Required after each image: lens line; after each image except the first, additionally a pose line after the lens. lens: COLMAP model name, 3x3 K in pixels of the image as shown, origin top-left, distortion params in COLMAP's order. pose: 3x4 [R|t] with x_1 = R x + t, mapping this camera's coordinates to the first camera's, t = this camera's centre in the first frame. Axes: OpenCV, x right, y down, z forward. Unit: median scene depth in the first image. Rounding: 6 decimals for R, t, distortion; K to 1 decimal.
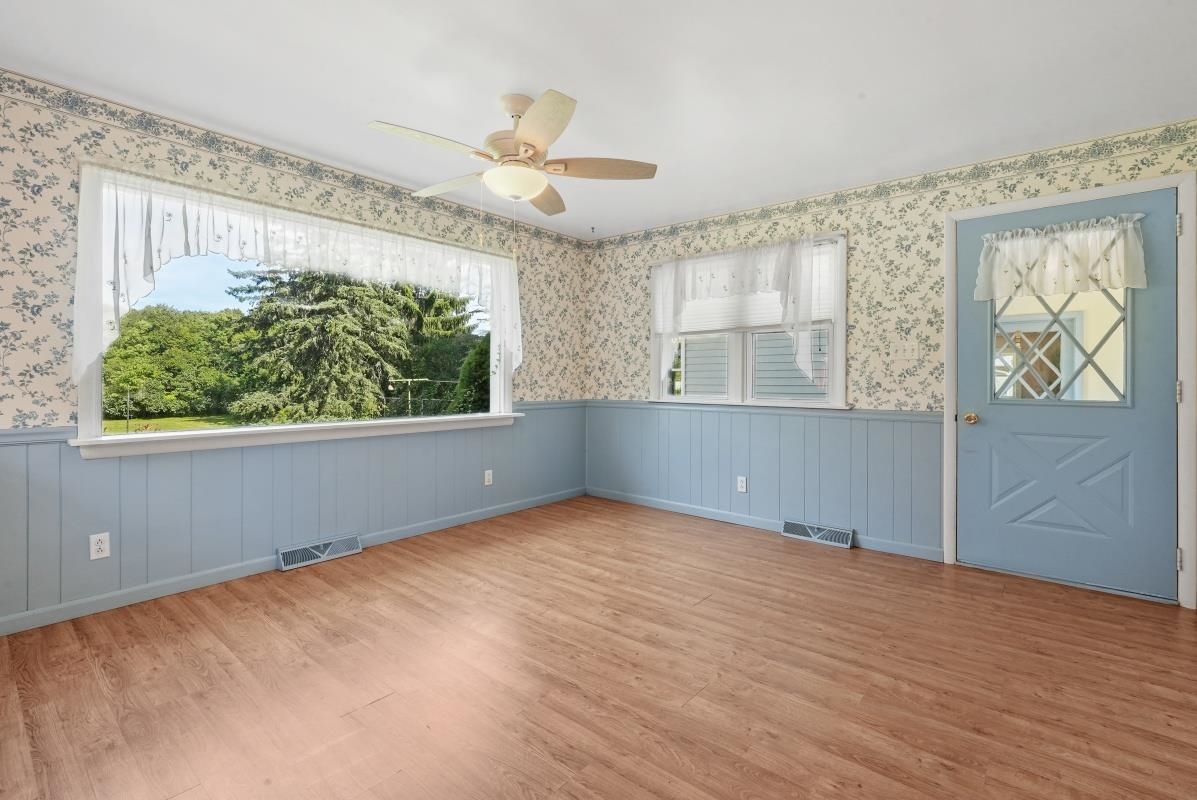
lens RADIAL K [[544.0, 0, 593.6], [0, 544.0, 379.1], [0, 0, 1]] dist [-0.012933, 0.003899]
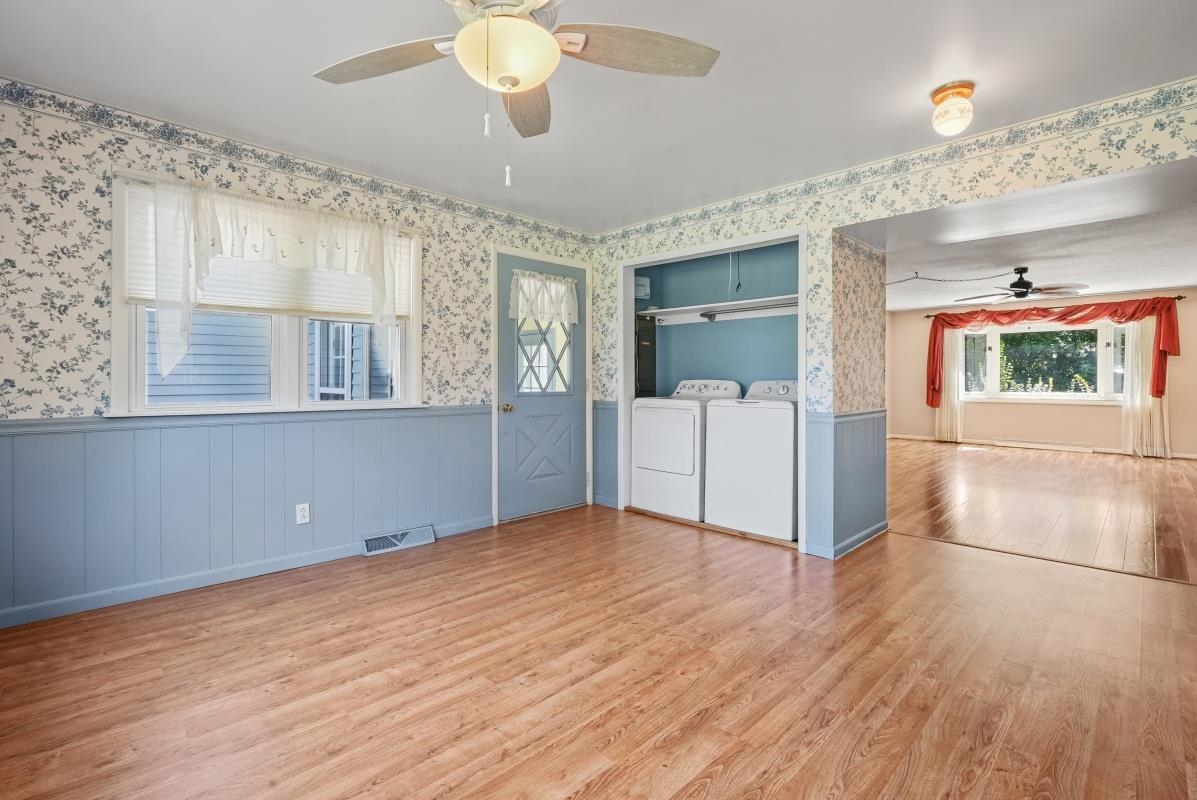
lens RADIAL K [[544.0, 0, 597.3], [0, 544.0, 381.8], [0, 0, 1]] dist [-0.012933, 0.003899]
pose [[0.097566, -0.006461, 0.995208, -0.580643], [-0.001803, 0.999976, 0.006669, 0.000594], [-0.995227, -0.002445, 0.097552, 0.657541]]
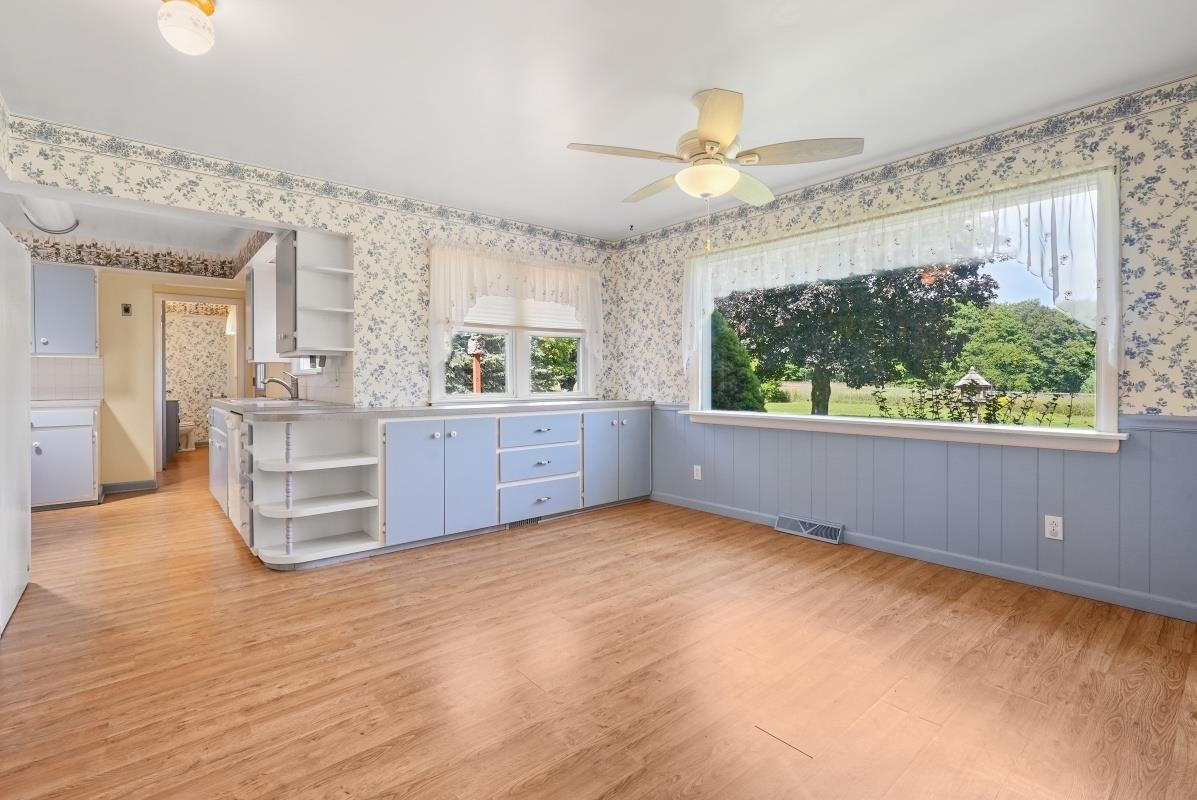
lens RADIAL K [[544.0, 0, 613.9], [0, 544.0, 387.6], [0, 0, 1]] dist [-0.012933, 0.003899]
pose [[-0.146394, 0.009598, -0.989180, 0.682179], [0.002186, 0.999954, 0.009379, 0.010693], [0.989224, -0.000790, -0.146408, 0.765006]]
